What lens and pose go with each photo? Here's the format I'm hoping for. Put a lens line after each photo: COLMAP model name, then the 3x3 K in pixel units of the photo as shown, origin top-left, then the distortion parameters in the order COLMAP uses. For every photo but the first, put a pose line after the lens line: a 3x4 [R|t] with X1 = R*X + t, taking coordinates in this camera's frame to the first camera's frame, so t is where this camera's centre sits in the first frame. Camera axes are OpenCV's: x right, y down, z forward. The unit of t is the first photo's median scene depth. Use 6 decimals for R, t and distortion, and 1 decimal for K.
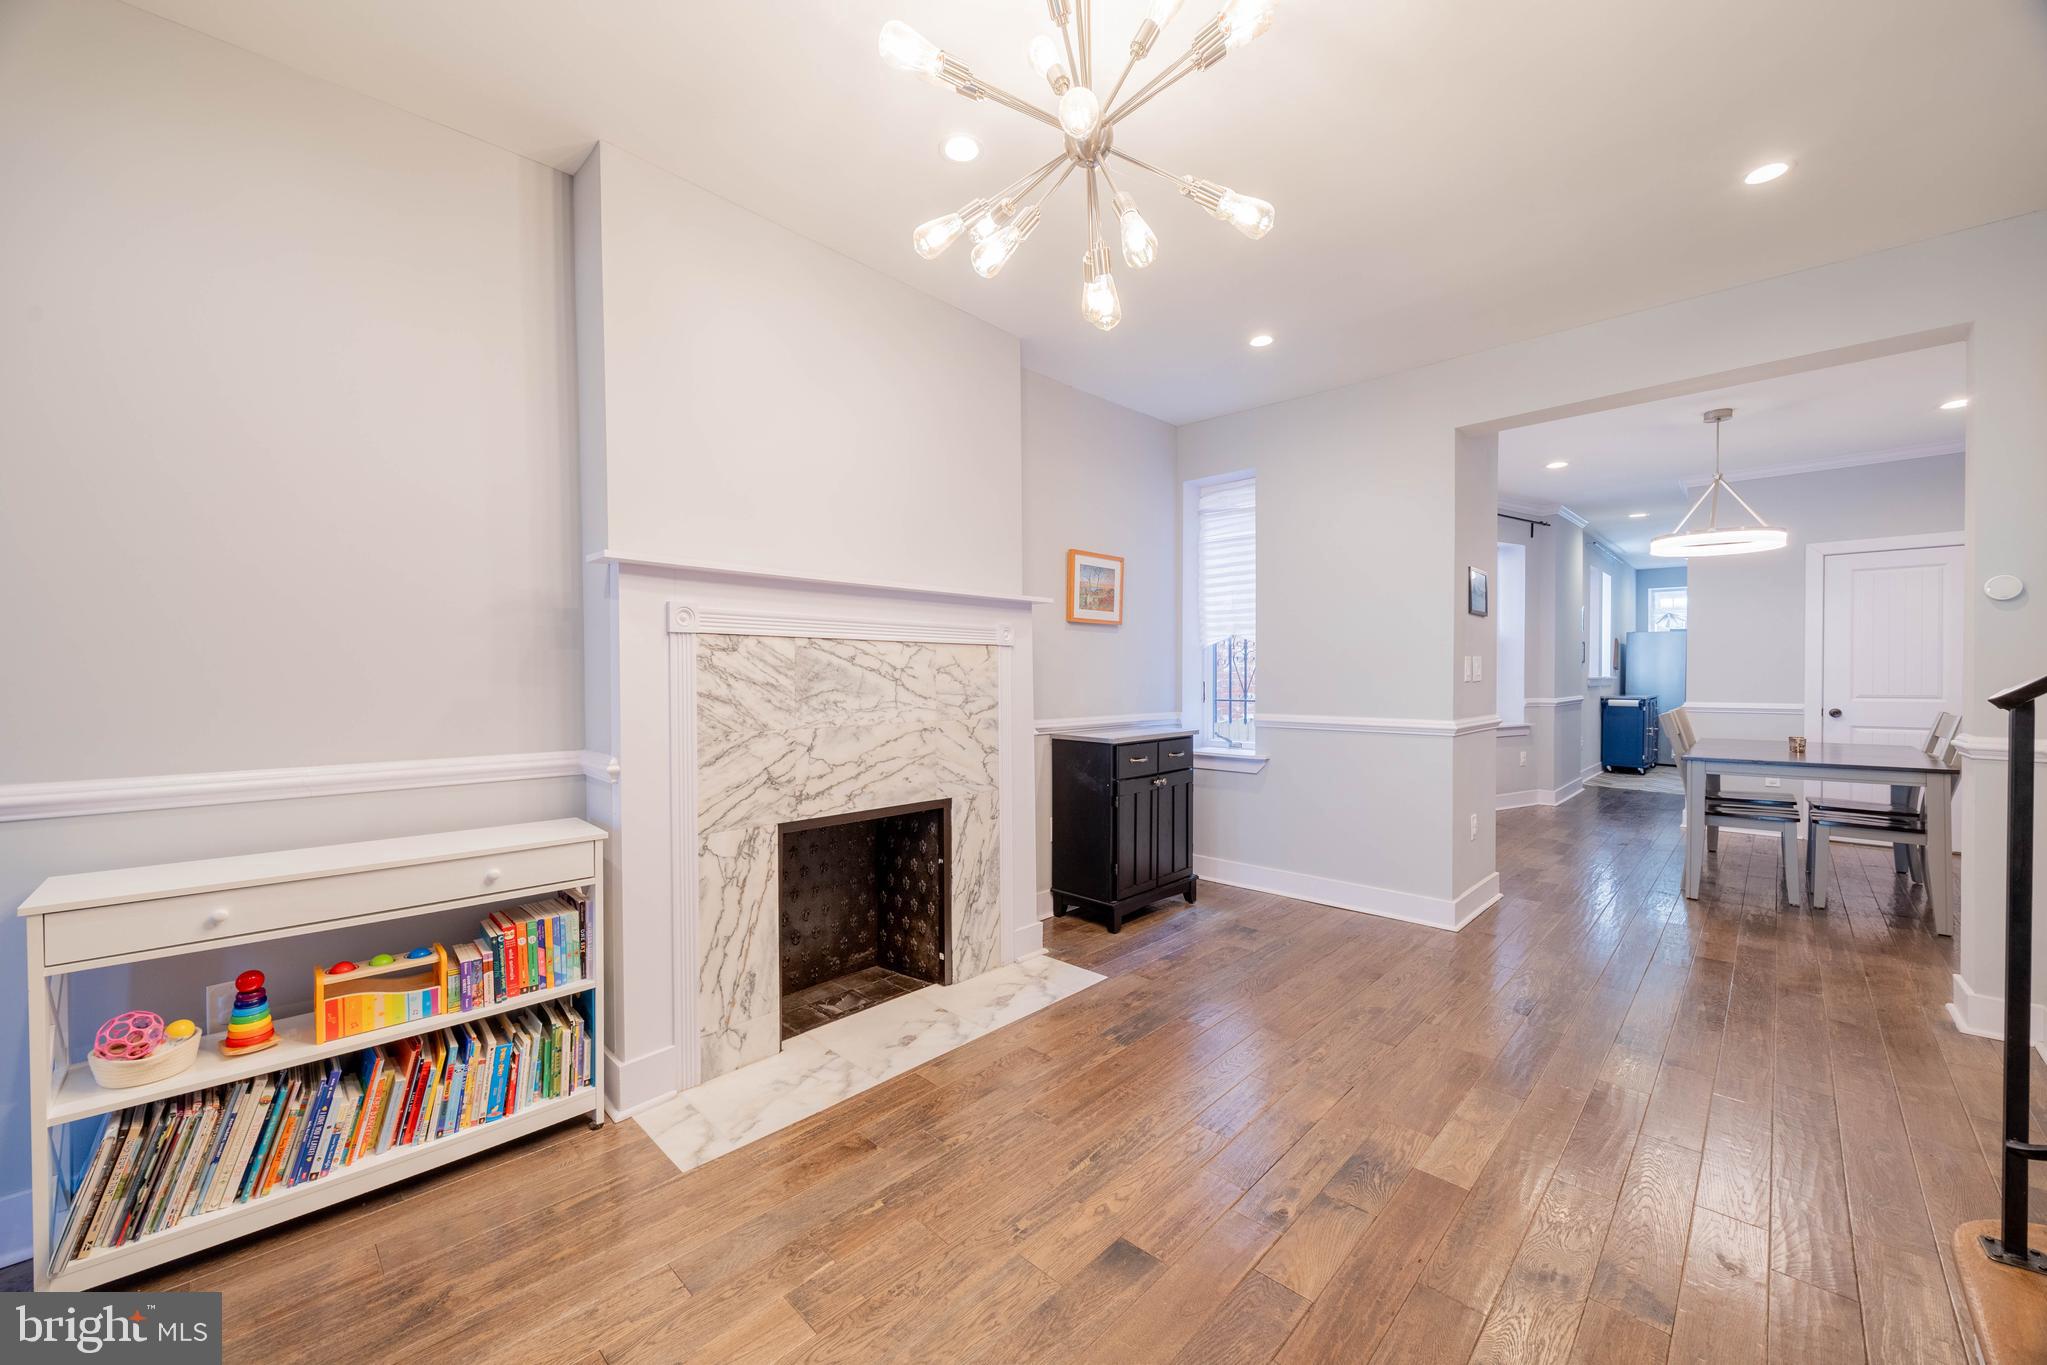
lens RADIAL K [[782.8, 0, 1023.2], [0, 782.8, 687.1], [0, 0, 1]] dist [-0.000541, 0.000023]
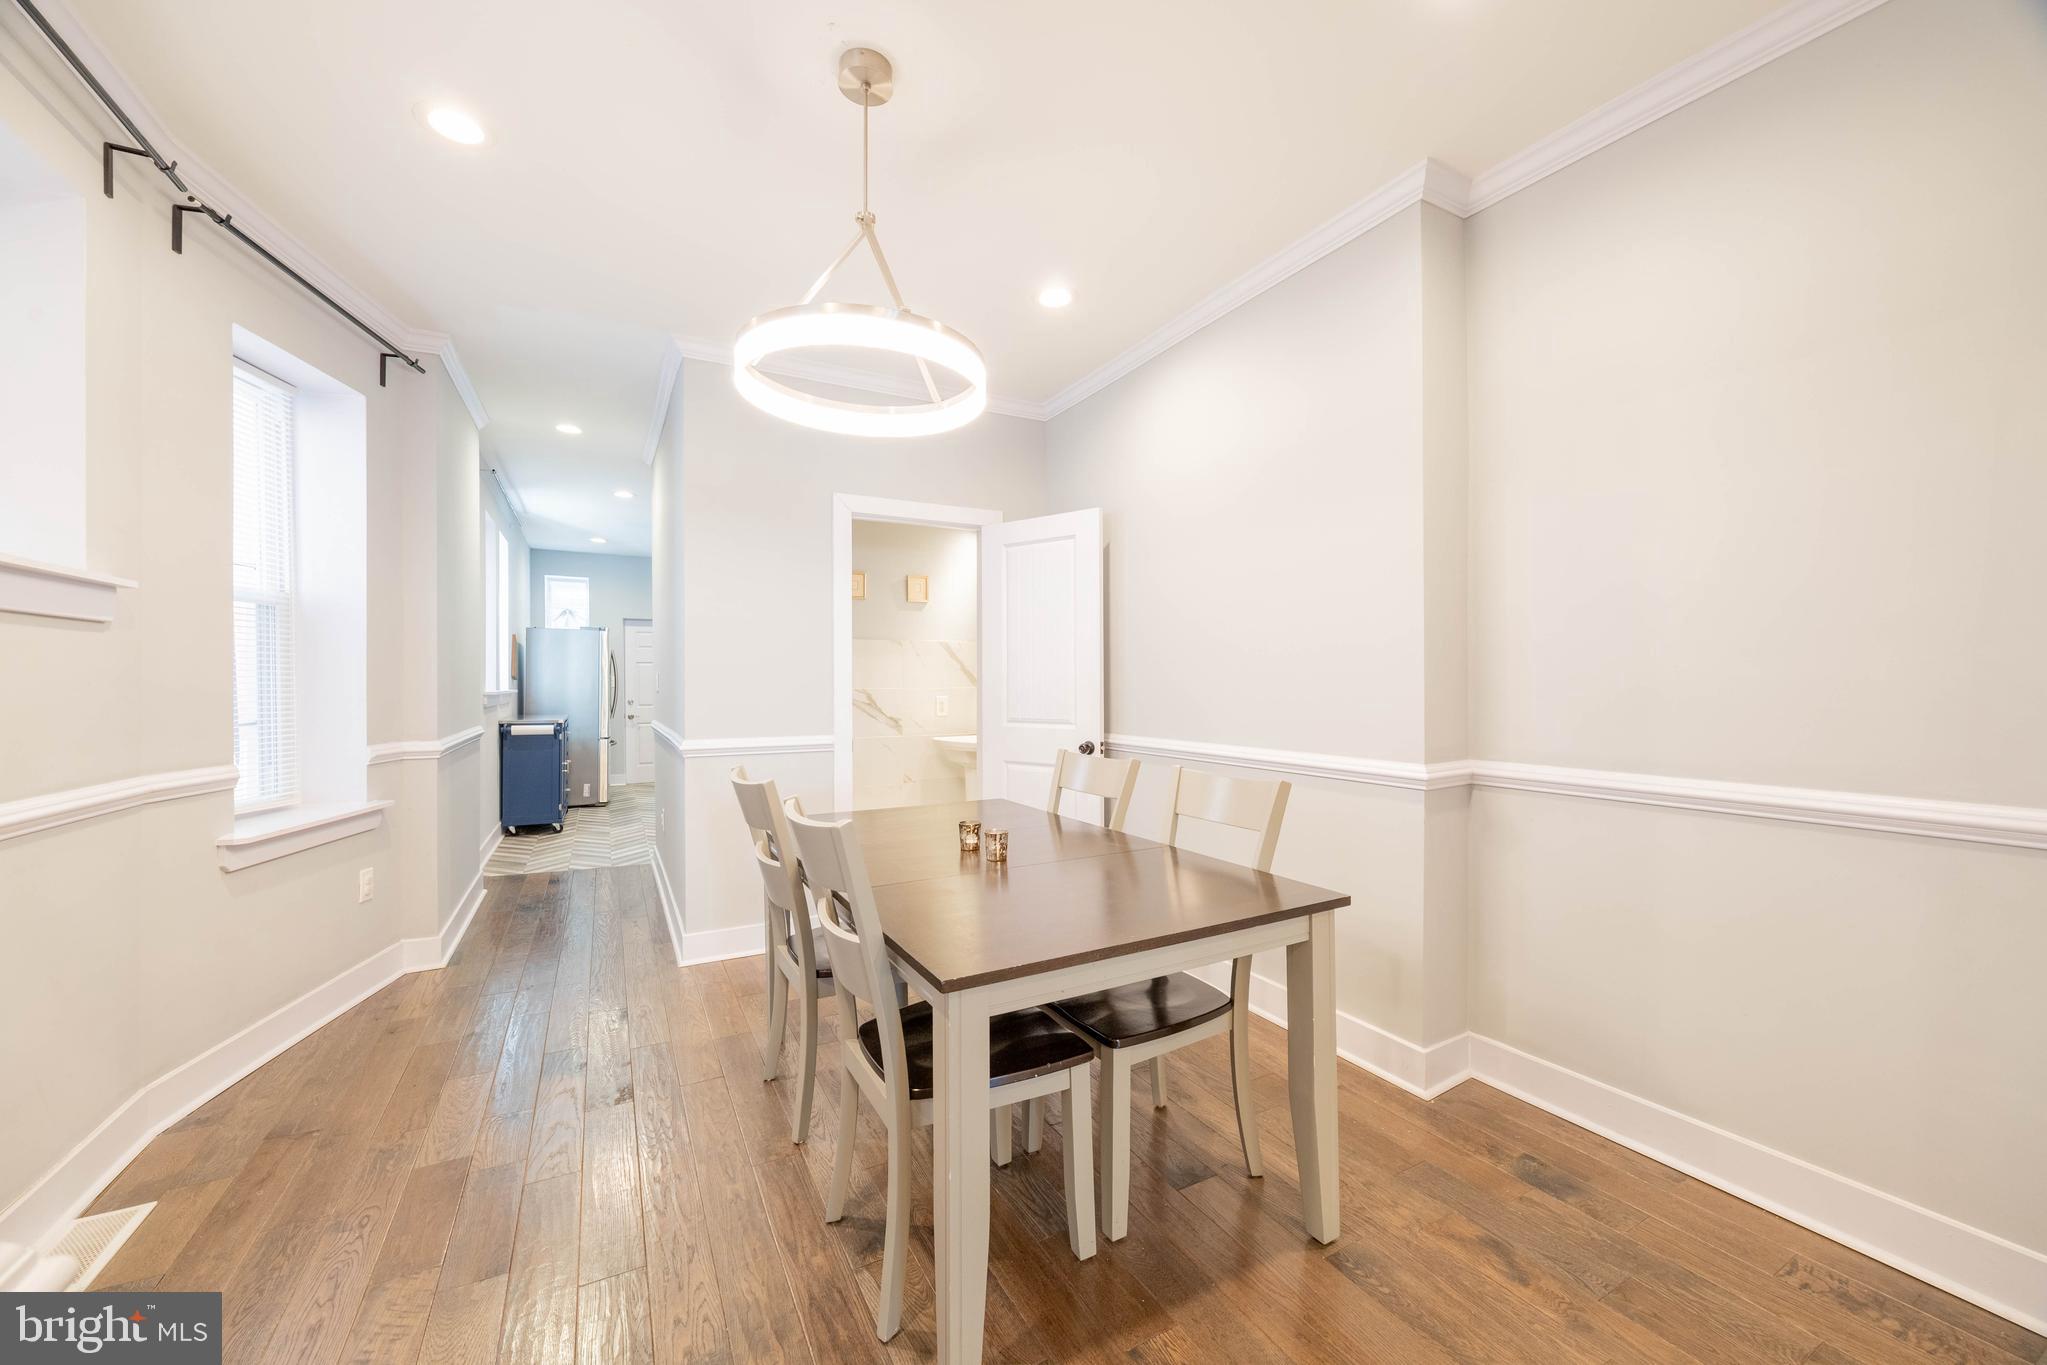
lens RADIAL K [[807.8, 0, 1026.7], [0, 807.8, 683.3], [0, 0, 1]] dist [0.001366, 0.000431]
pose [[0.316588, 0.002717, 0.948559, 0.726866], [0.015457, 0.999848, -0.008022, -0.022230], [-0.948437, 0.017202, 0.316498, 1.124053]]
